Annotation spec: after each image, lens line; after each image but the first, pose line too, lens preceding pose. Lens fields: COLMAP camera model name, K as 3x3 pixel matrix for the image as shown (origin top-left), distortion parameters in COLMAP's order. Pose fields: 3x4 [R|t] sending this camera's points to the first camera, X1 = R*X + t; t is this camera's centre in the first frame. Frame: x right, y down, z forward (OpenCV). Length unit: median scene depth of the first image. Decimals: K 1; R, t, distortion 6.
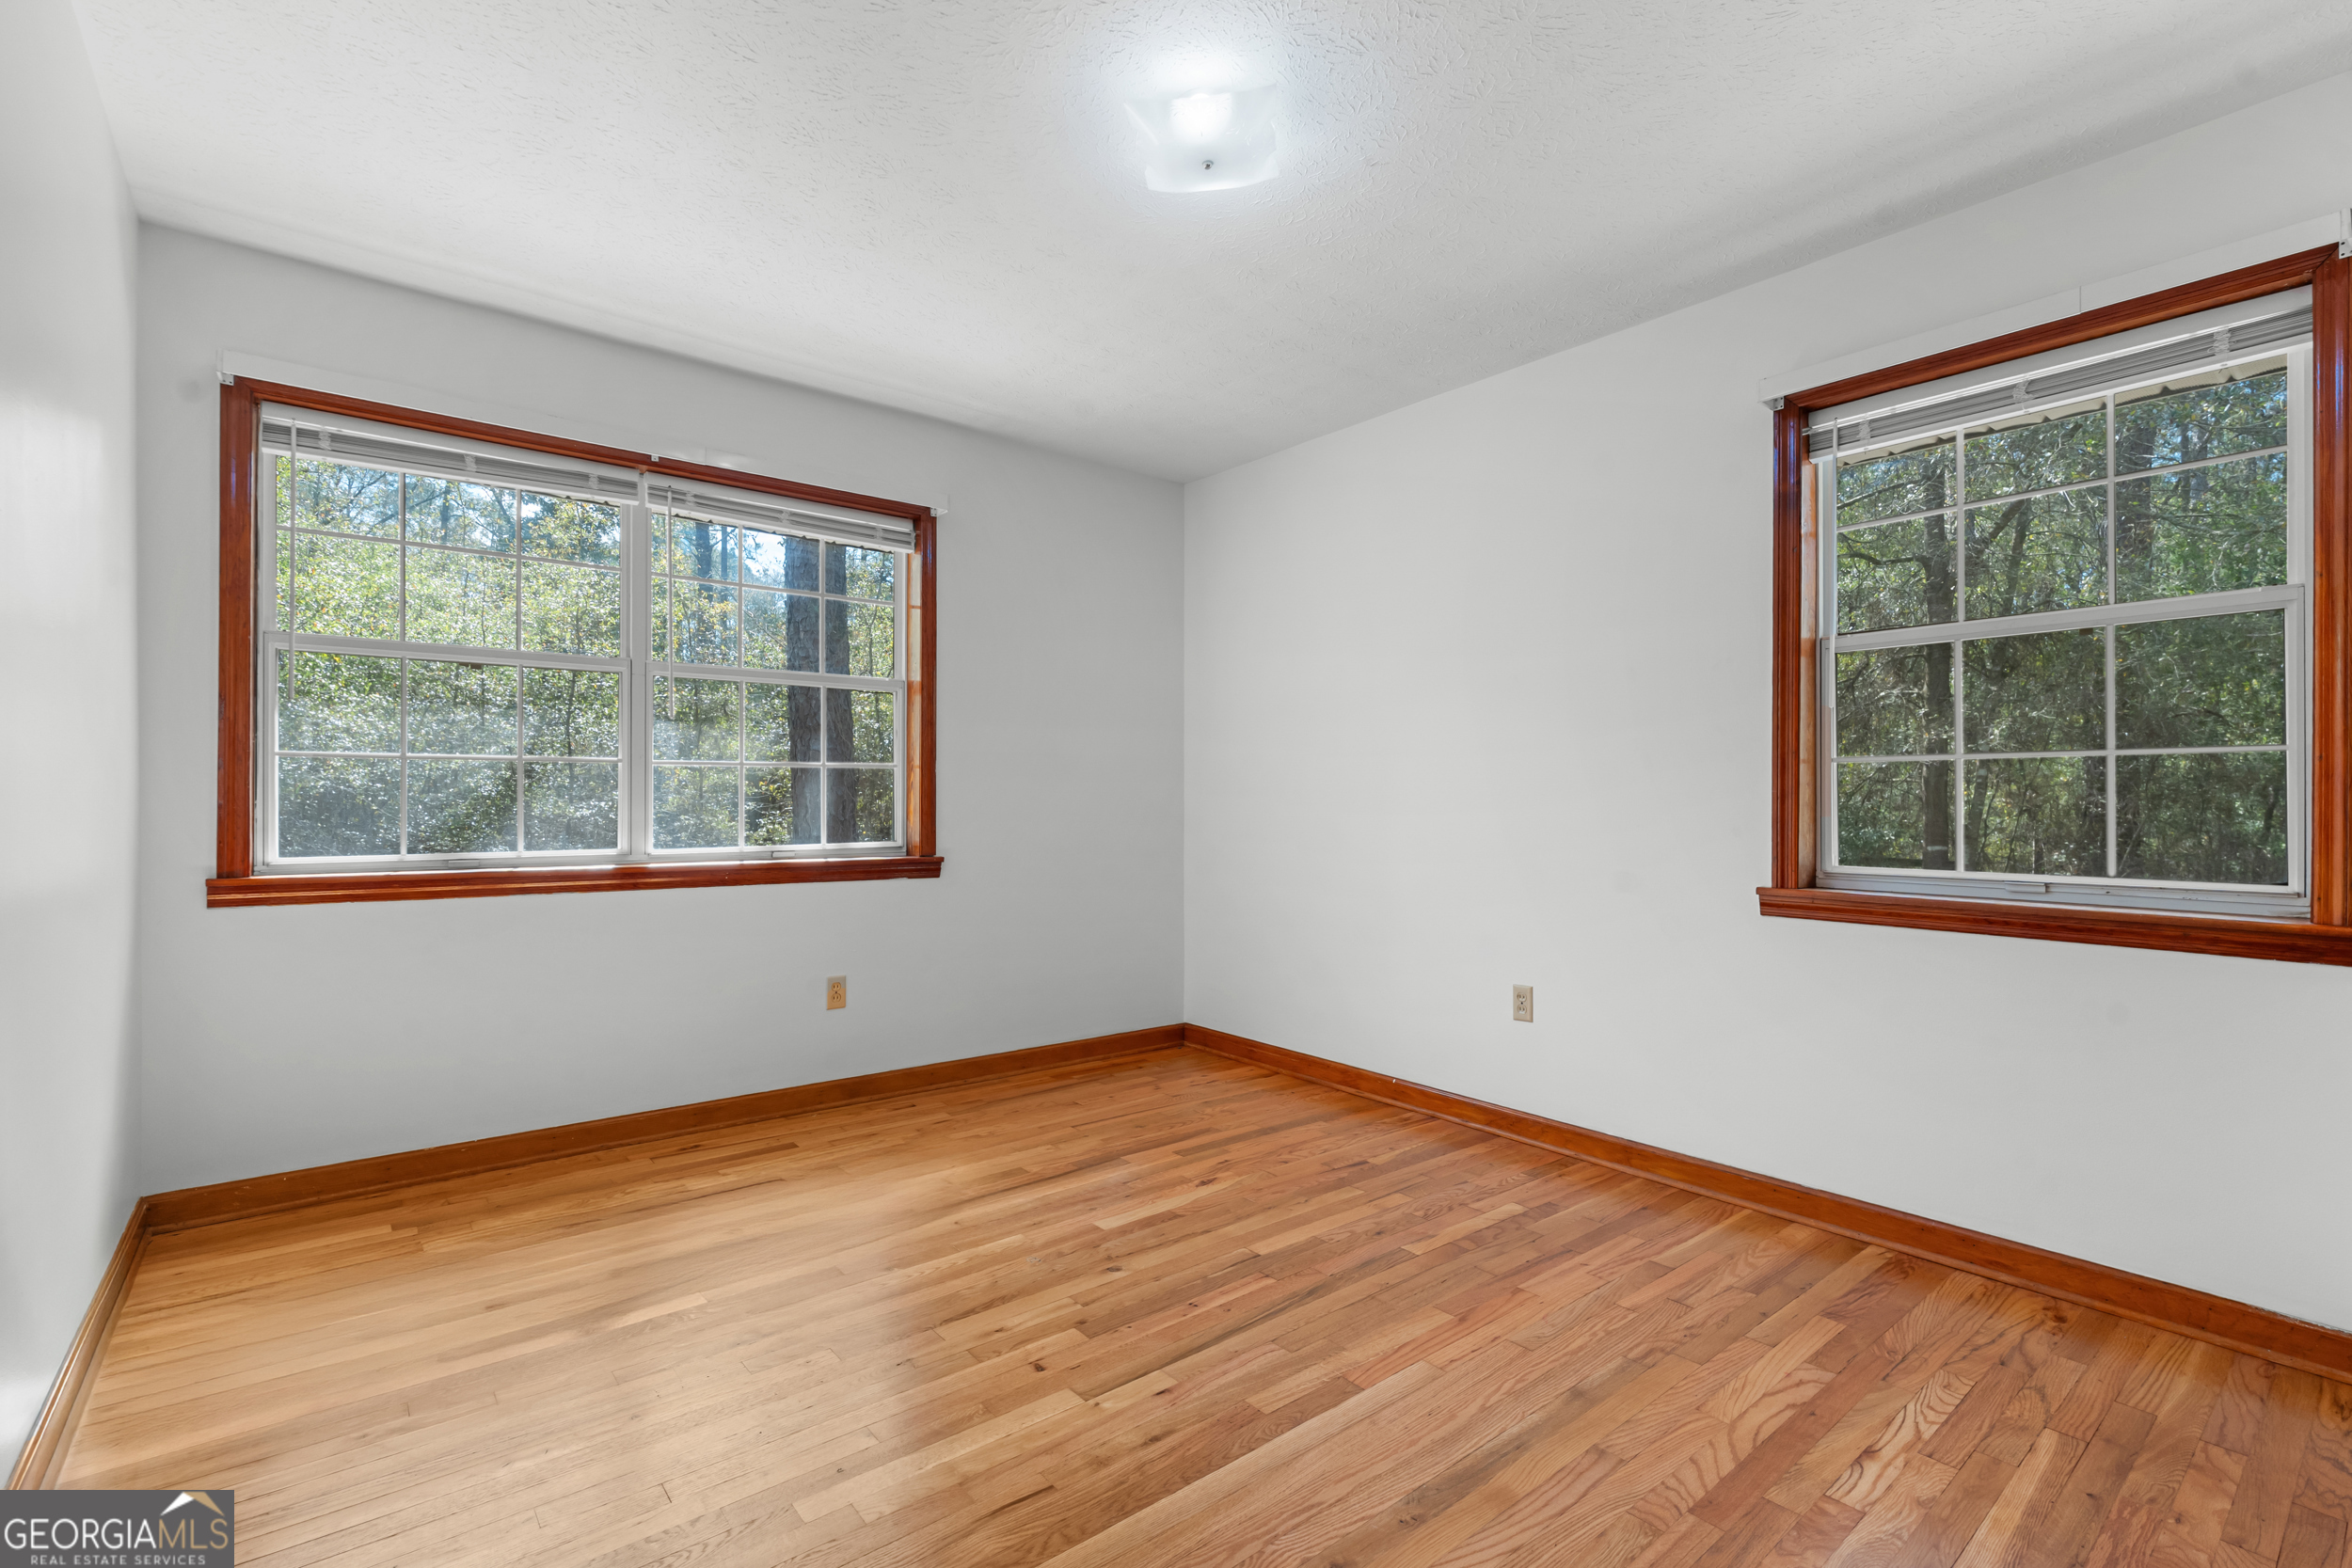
lens RADIAL K [[1229.8, 0, 1176.0], [0, 1229.8, 784.0], [0, 0, 1]] dist [0.033913, -0.000008]
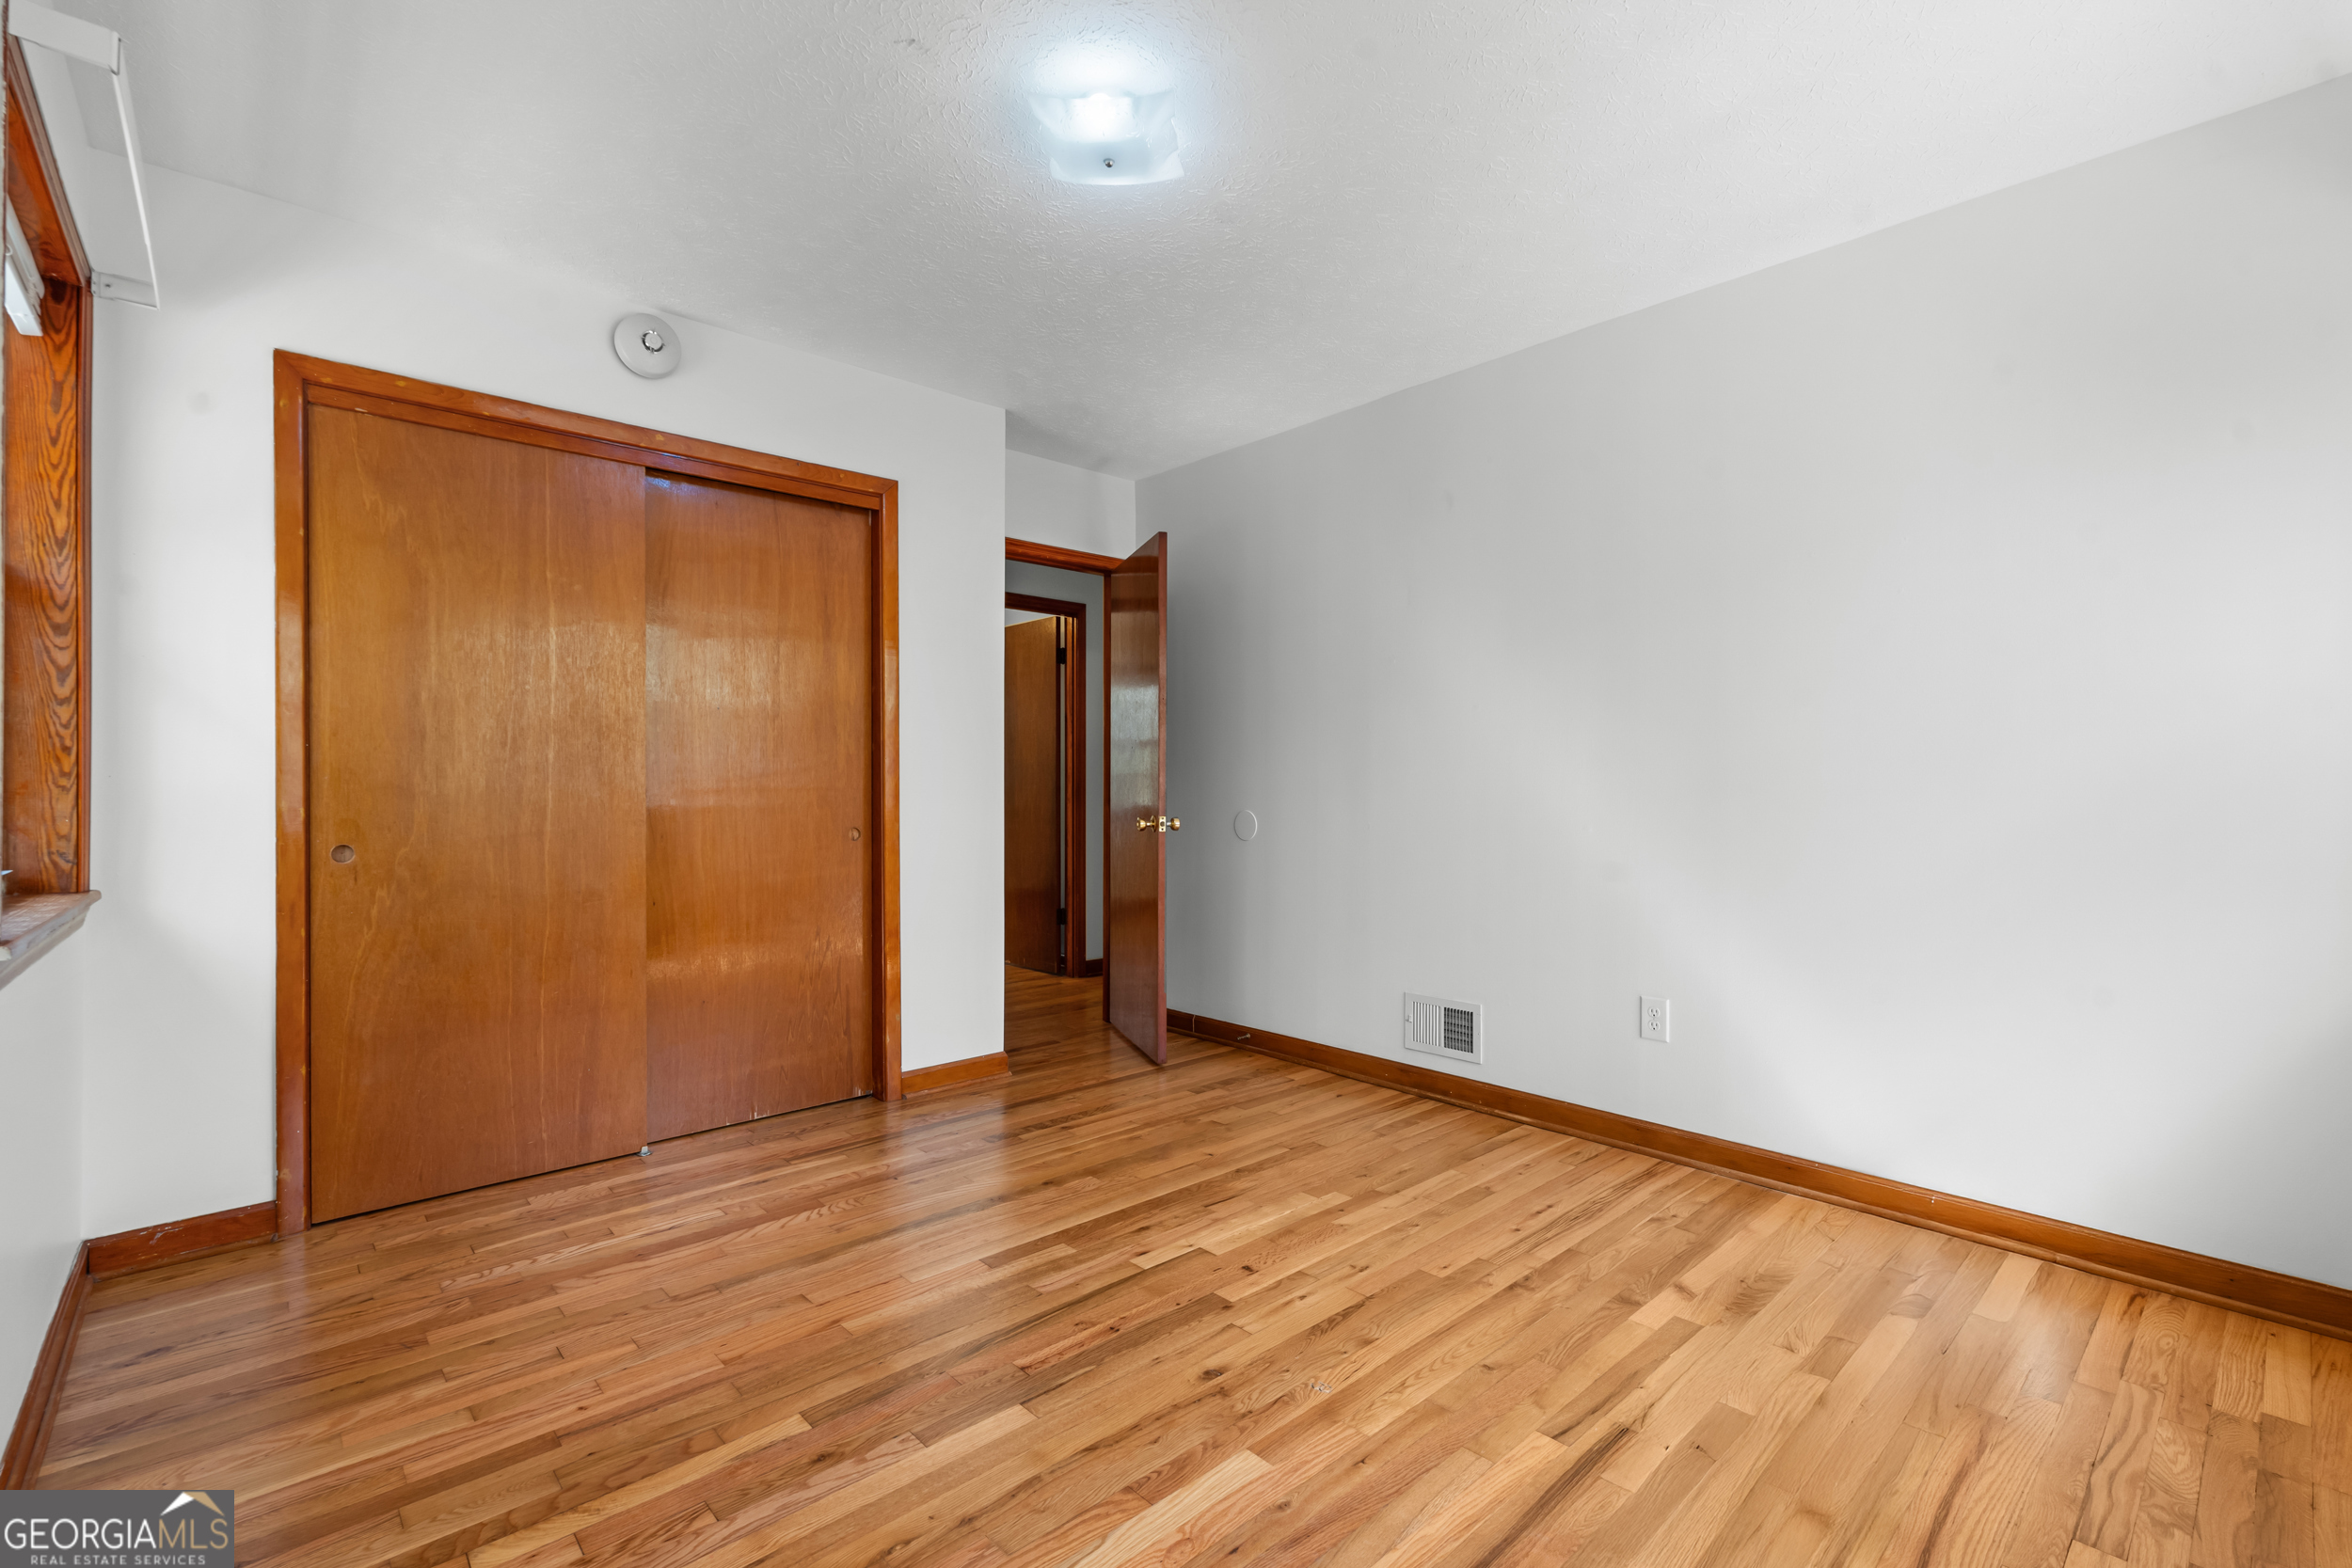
lens RADIAL K [[1041.2, 0, 1174.5], [0, 1041.2, 794.8], [0, 0, 1]] dist [0.001096, 0.000081]
pose [[-0.998656, -0.007767, -0.051241, 0.007851], [-0.007569, 0.999963, -0.004058, 0.014632], [0.051271, -0.003665, -0.998678, 1.187718]]
